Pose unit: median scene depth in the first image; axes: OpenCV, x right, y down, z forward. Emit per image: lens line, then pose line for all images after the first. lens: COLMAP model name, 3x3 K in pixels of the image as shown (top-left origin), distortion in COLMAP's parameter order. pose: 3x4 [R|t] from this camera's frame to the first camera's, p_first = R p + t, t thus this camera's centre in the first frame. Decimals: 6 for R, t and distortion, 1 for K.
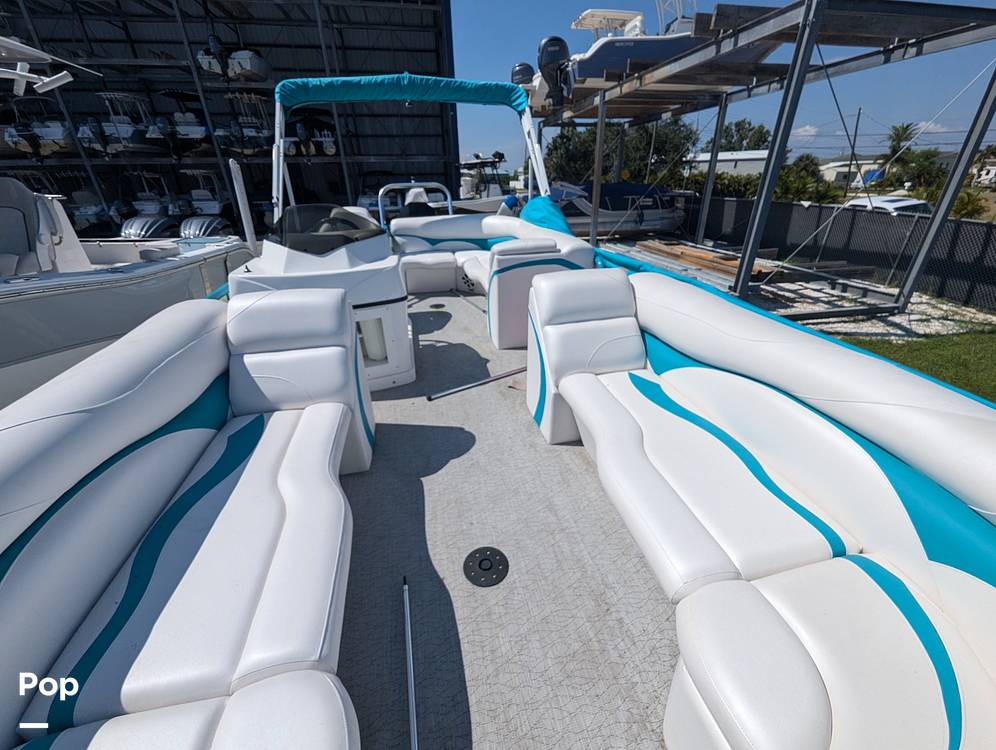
lens RADIAL K [[402.0, 0, 500.9], [0, 402.0, 378.6], [0, 0, 1]] dist [0.009668, -0.003843]
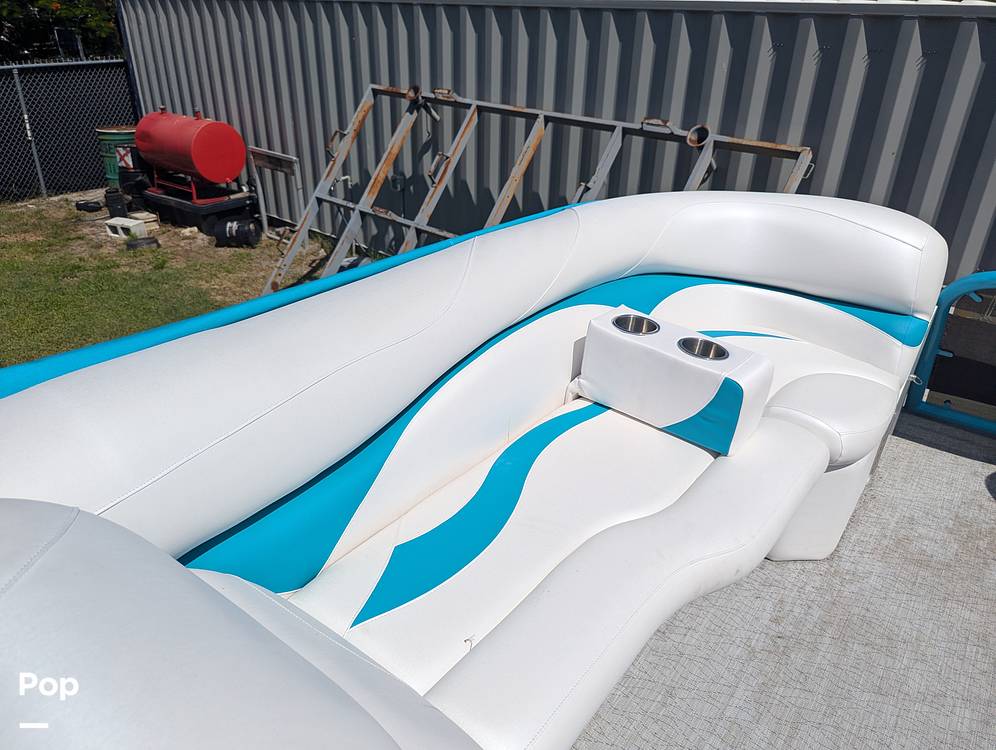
lens RADIAL K [[714.1, 0, 498.0], [0, 714.1, 375.0], [0, 0, 1]] dist [0.048704, -0.029970]
pose [[-0.648031, -0.355363, 0.673626, -0.015375], [0.334830, 0.661483, 0.671065, -0.117070], [-0.684064, 0.660422, -0.309676, 0.235850]]
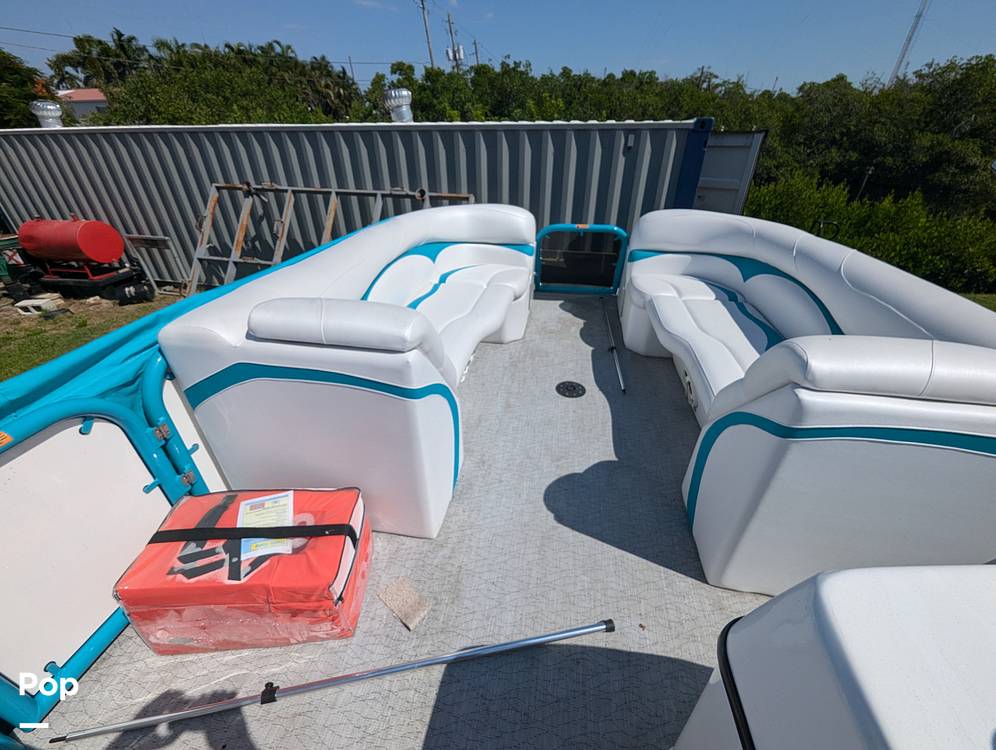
lens RADIAL K [[401.0, 0, 498.4], [0, 401.0, 377.8], [0, 0, 1]] dist [0.012074, -0.004522]
pose [[-0.925170, -0.187155, 0.330203, -0.051638], [0.187870, 0.530125, 0.826845, -0.161568], [-0.329797, 0.827007, -0.455295, 0.324999]]
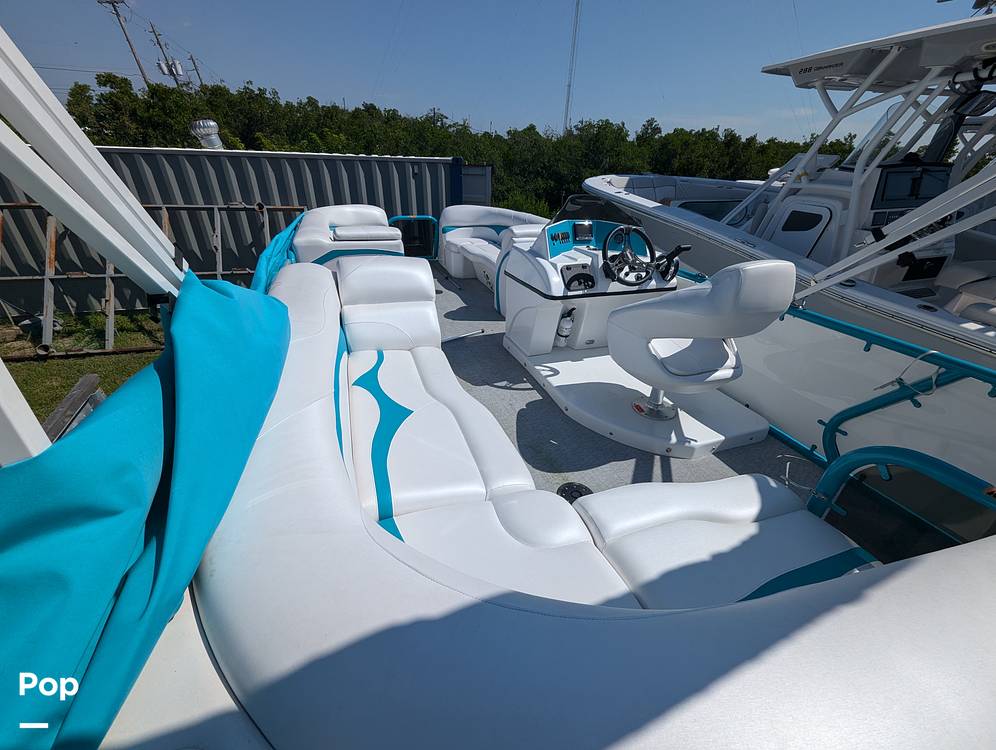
lens RADIAL K [[401.0, 0, 498.4], [0, 401.0, 377.8], [0, 0, 1]] dist [0.012074, -0.004522]
pose [[-0.990692, 0.048634, -0.127136, -0.017000], [-0.078484, 0.559025, 0.825428, -0.315892], [0.111216, 0.827723, -0.550005, 0.602727]]
